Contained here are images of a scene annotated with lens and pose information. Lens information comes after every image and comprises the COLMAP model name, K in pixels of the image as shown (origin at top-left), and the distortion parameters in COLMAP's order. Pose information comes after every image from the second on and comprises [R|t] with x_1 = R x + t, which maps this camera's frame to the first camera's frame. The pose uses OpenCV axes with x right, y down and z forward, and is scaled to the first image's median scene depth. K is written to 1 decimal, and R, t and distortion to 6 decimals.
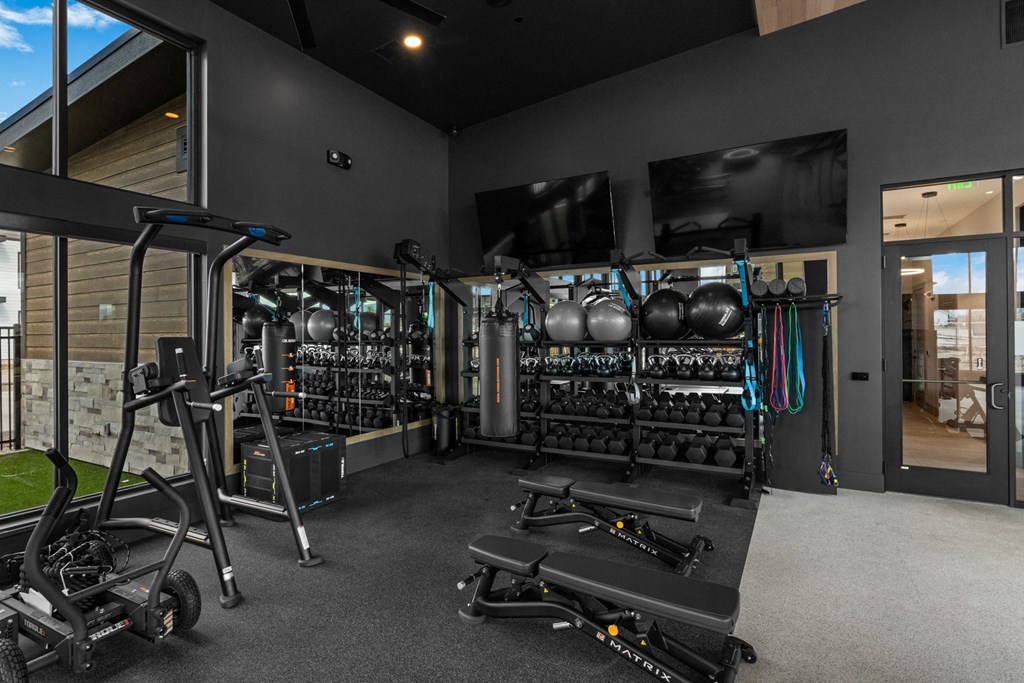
lens RADIAL K [[521.7, 0, 510.6], [0, 521.7, 330.6], [0, 0, 1]] dist [-0.006586, 0.002032]
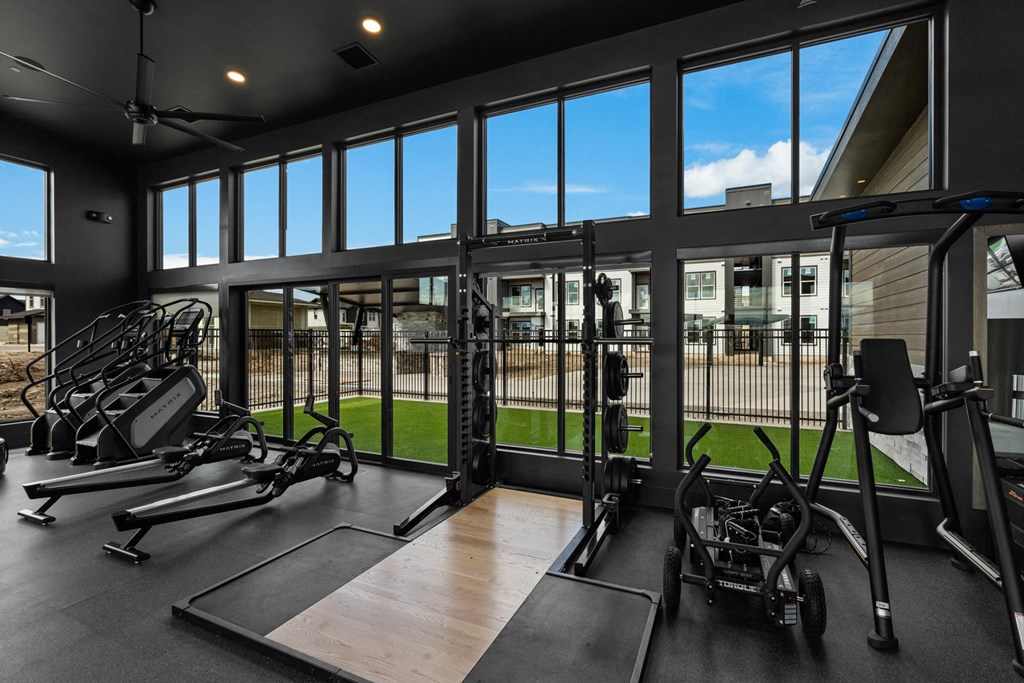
lens RADIAL K [[460.3, 0, 511.6], [0, 460.3, 337.9], [0, 0, 1]] dist [-0.002120, 0.000235]
pose [[0.075782, 0.011248, -0.997061, 0.161767], [0.004522, 0.999922, 0.011624, -0.002021], [0.997114, -0.005389, 0.075725, 0.295912]]
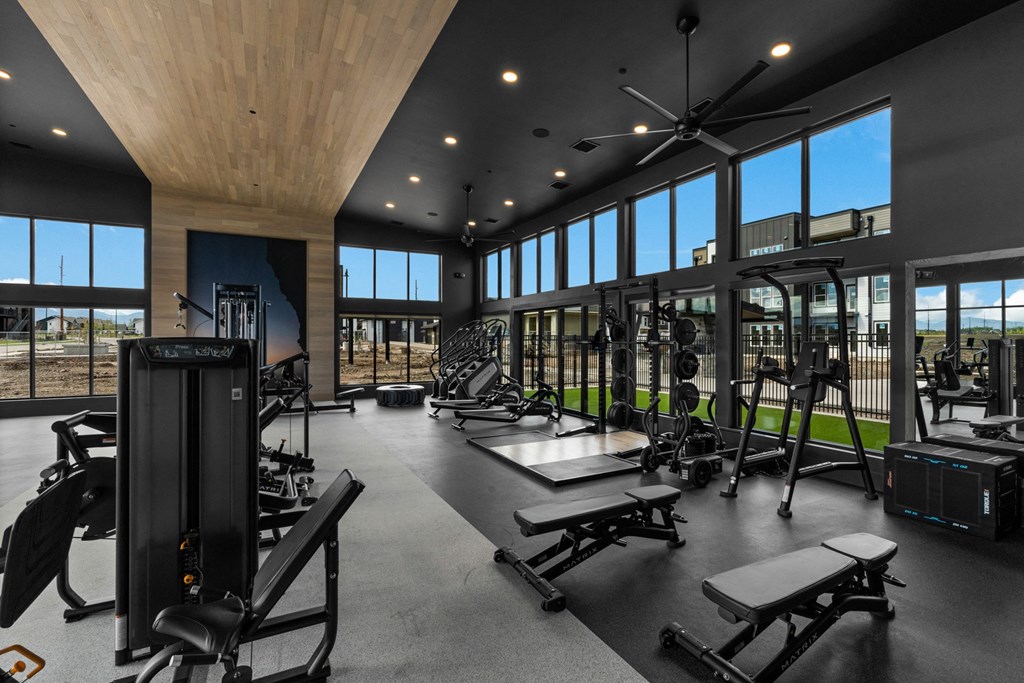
lens RADIAL K [[460.3, 0, 512.5], [0, 460.3, 341.2], [0, 0, 1]] dist [-0.002120, 0.000235]
pose [[-0.536413, 0.009540, -0.843902, 0.862789], [0.006794, 0.999953, 0.006985, -0.004515], [0.843928, -0.001987, -0.536453, 0.946826]]
